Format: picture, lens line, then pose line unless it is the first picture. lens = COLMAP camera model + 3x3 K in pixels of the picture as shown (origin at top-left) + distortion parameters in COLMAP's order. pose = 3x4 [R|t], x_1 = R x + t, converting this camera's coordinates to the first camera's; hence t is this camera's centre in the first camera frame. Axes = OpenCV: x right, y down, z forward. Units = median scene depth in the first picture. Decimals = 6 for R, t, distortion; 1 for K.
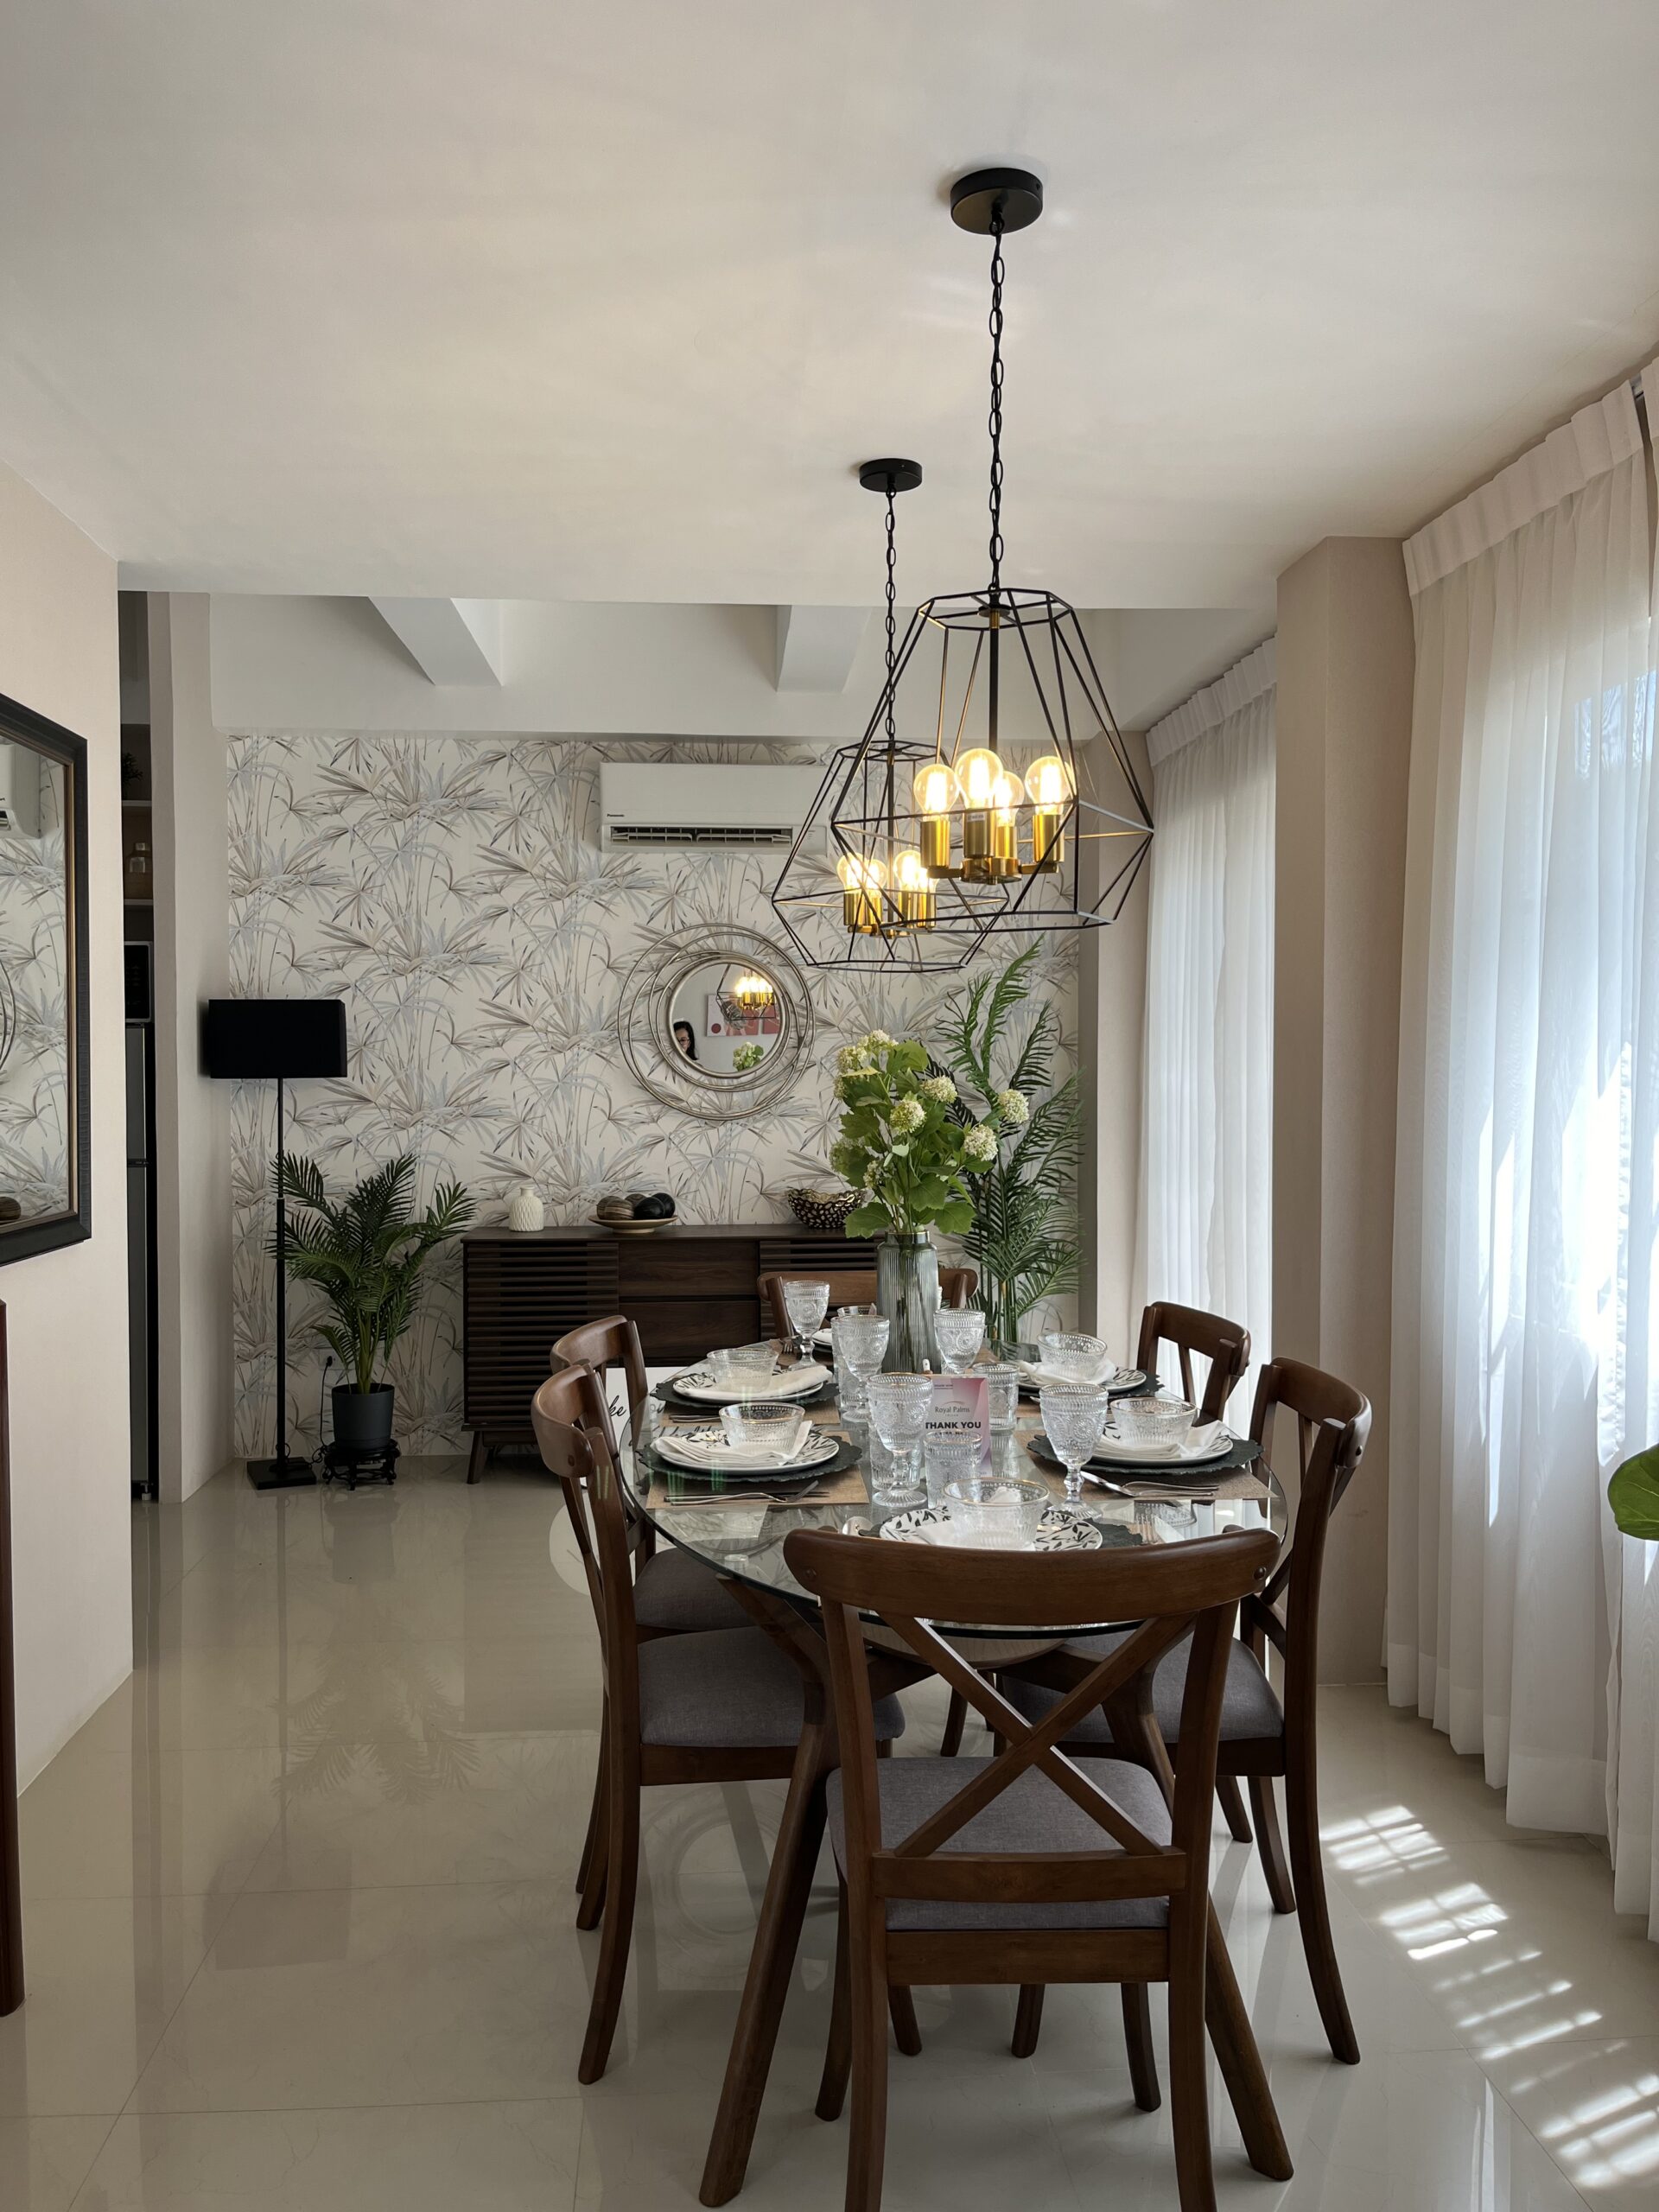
lens RADIAL K [[1672.8, 0, 836.8], [0, 1672.8, 1116.1], [0, 0, 1]] dist [0.019860, -0.012474]
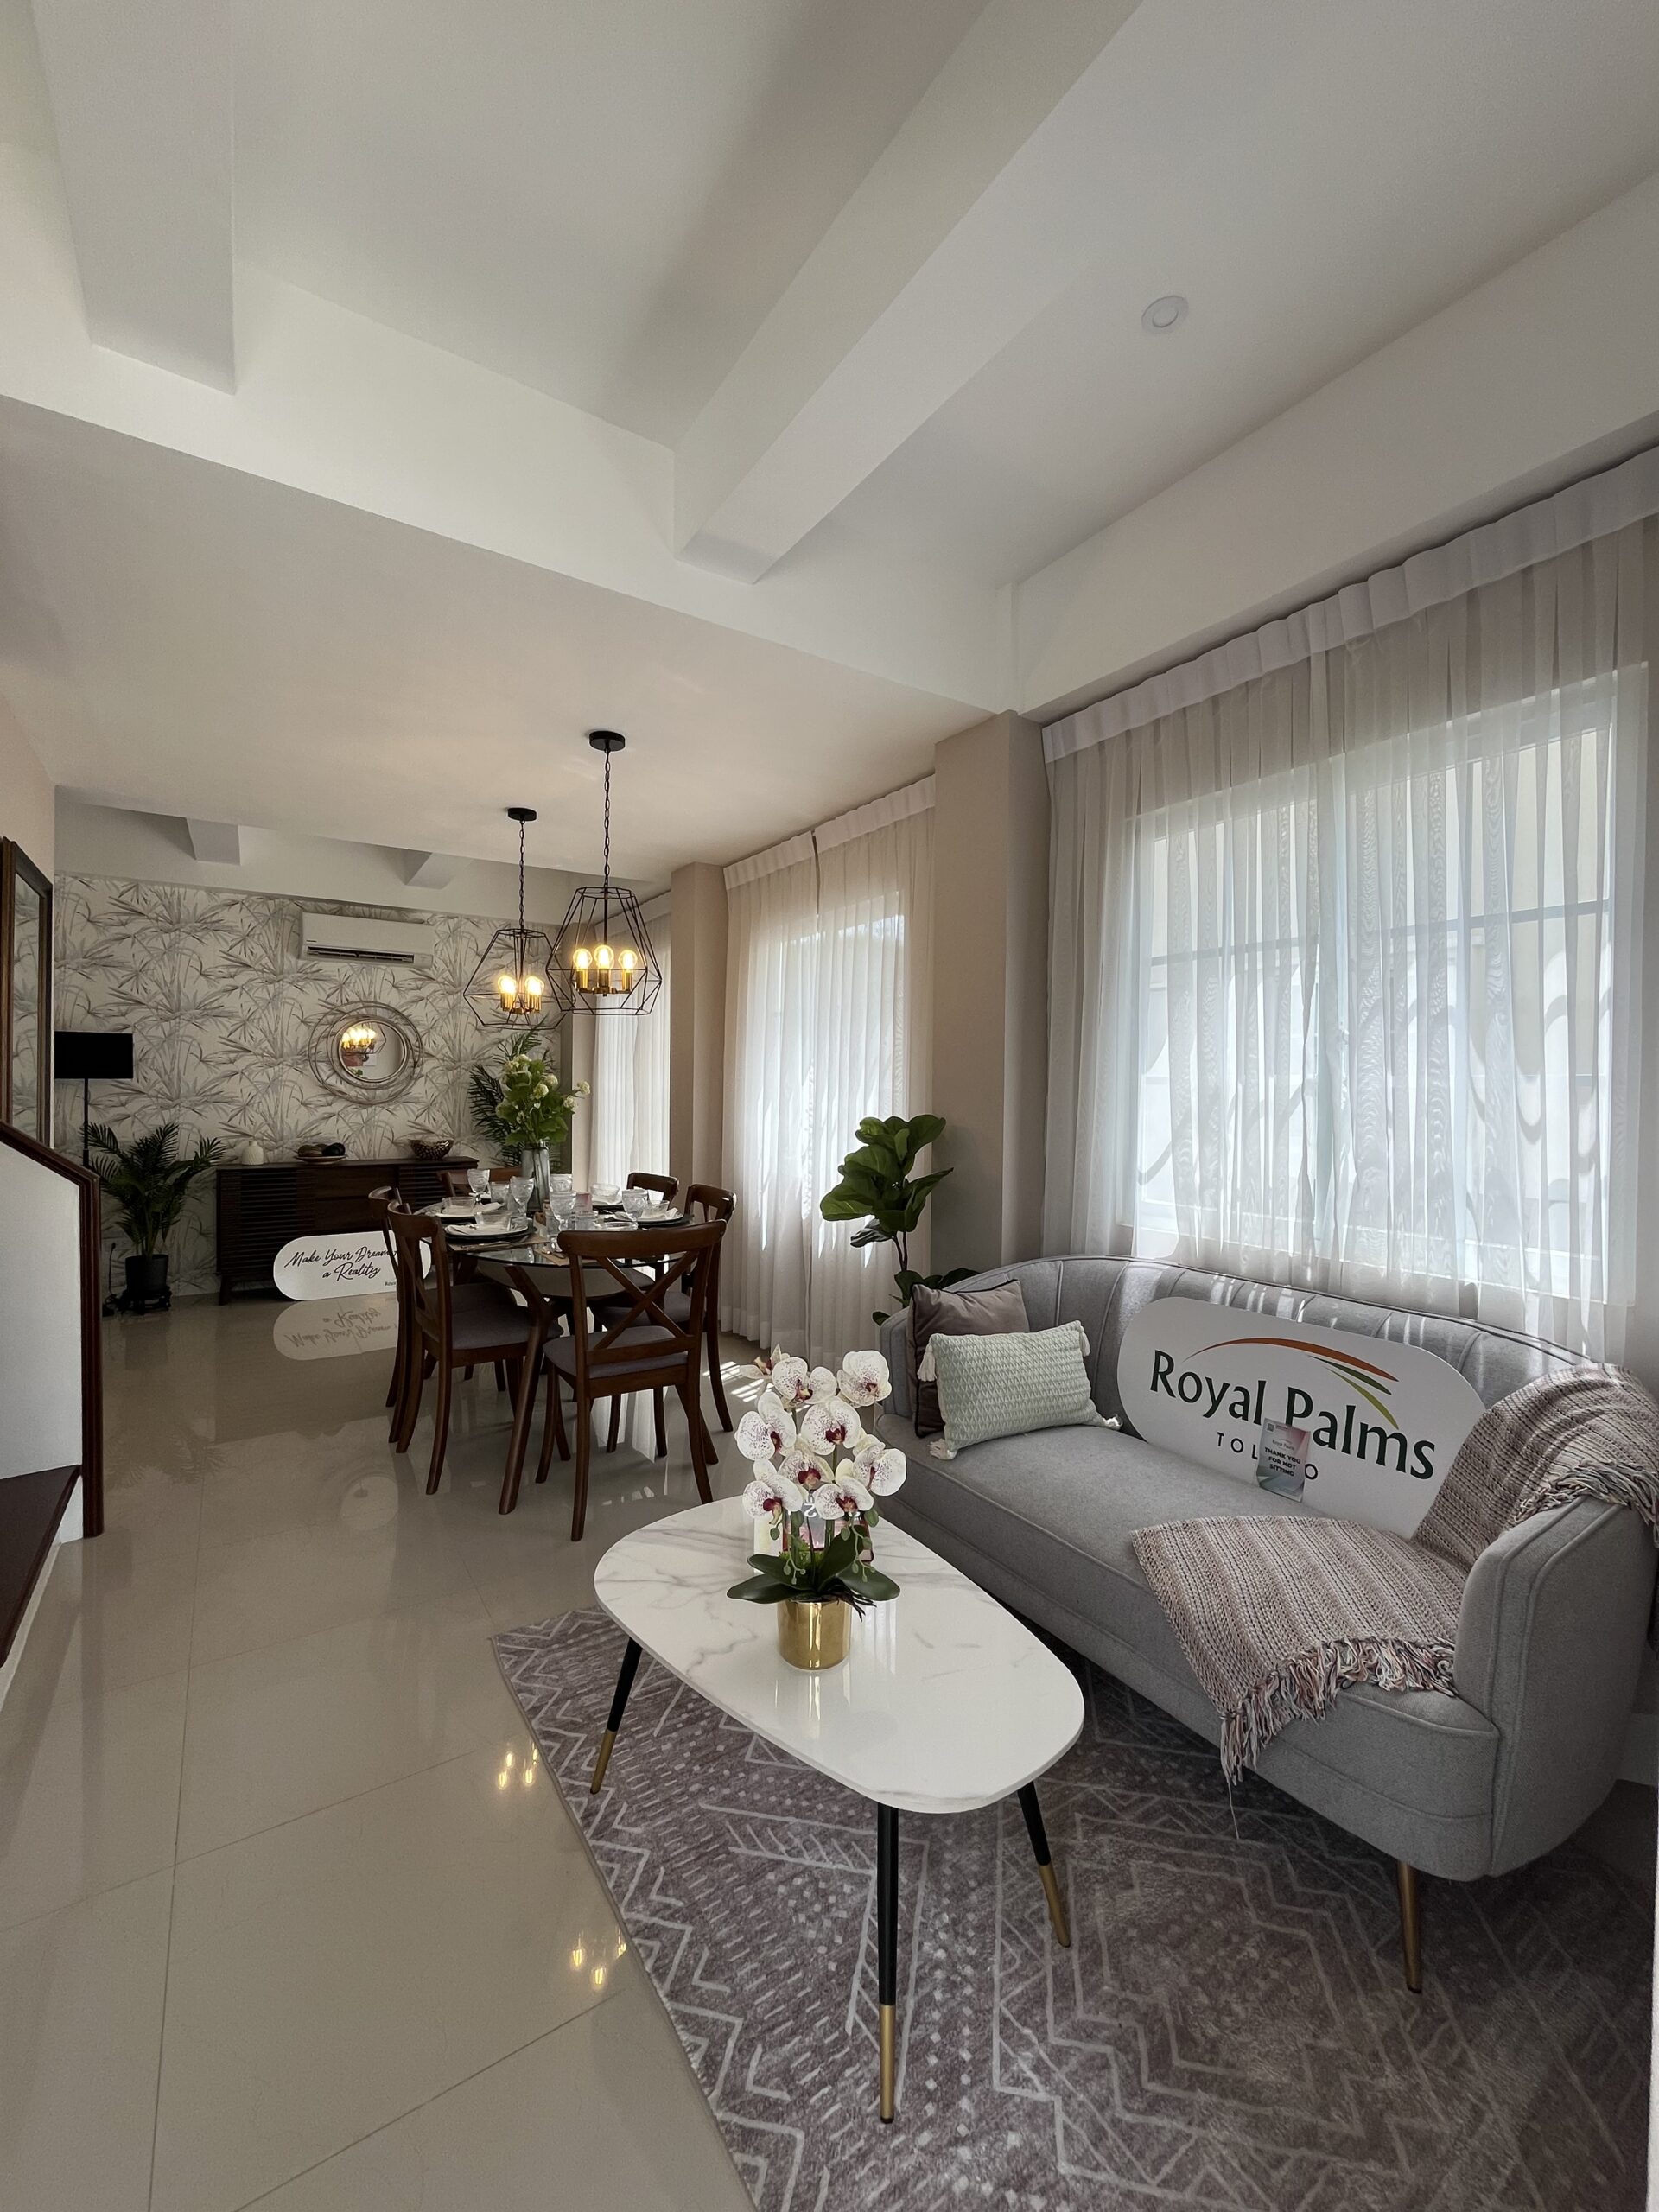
lens RADIAL K [[894.5, 0, 836.6], [0, 894.5, 1092.1], [0, 0, 1]] dist [-0.001292, -0.000048]
pose [[0.870961, 0.005878, 0.491318, -0.109129], [0.007583, 0.999649, -0.025401, 0.018966], [-0.491294, 0.025849, 0.870610, -0.152782]]
